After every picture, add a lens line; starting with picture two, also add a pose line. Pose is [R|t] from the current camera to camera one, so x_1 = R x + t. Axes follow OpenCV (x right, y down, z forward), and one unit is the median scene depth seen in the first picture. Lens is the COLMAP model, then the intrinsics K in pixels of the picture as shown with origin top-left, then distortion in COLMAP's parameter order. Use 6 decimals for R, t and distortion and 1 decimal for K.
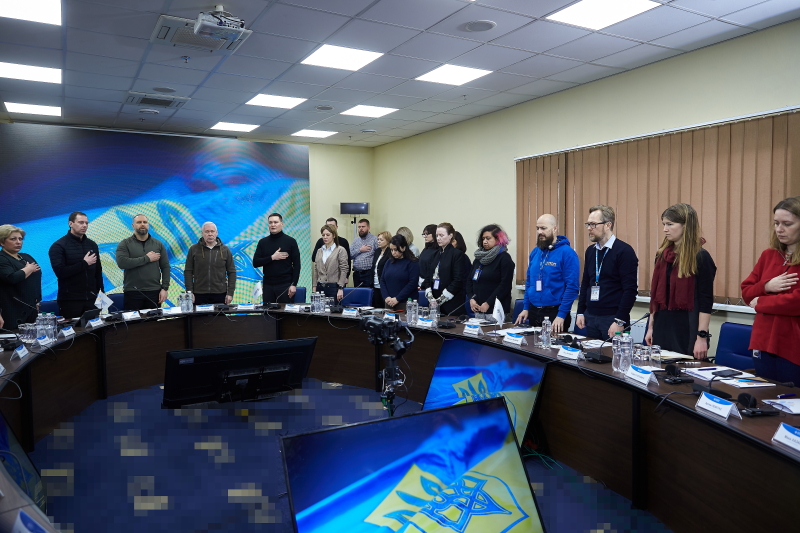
lens RADIAL K [[585.8, 0, 400.0], [0, 585.8, 266.5], [0, 0, 1]] dist [-0.000941, 0.001473]
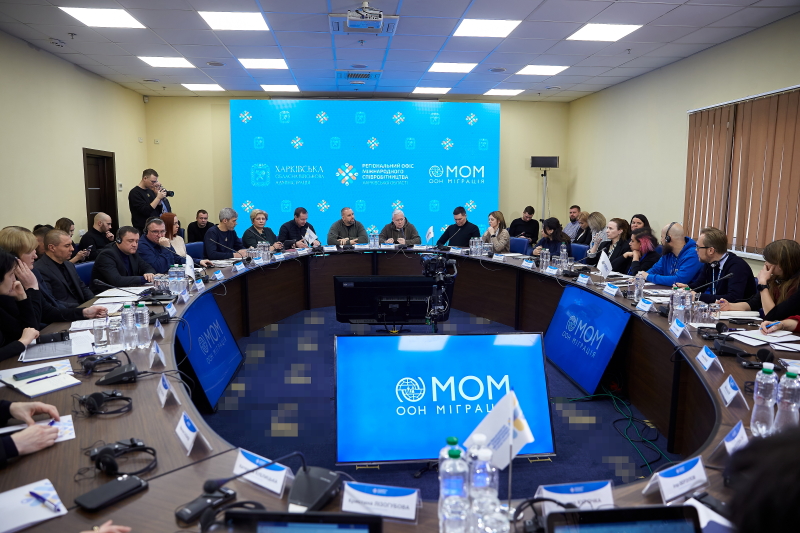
lens RADIAL K [[572.3, 0, 400.0], [0, 572.3, 266.5], [0, 0, 1]] dist [-0.058918, 0.001516]
pose [[0.901355, 0.073207, -0.426850, 0.202036], [-0.035682, 0.994812, 0.095268, -0.001154], [0.431610, -0.070640, 0.899290, -0.058113]]
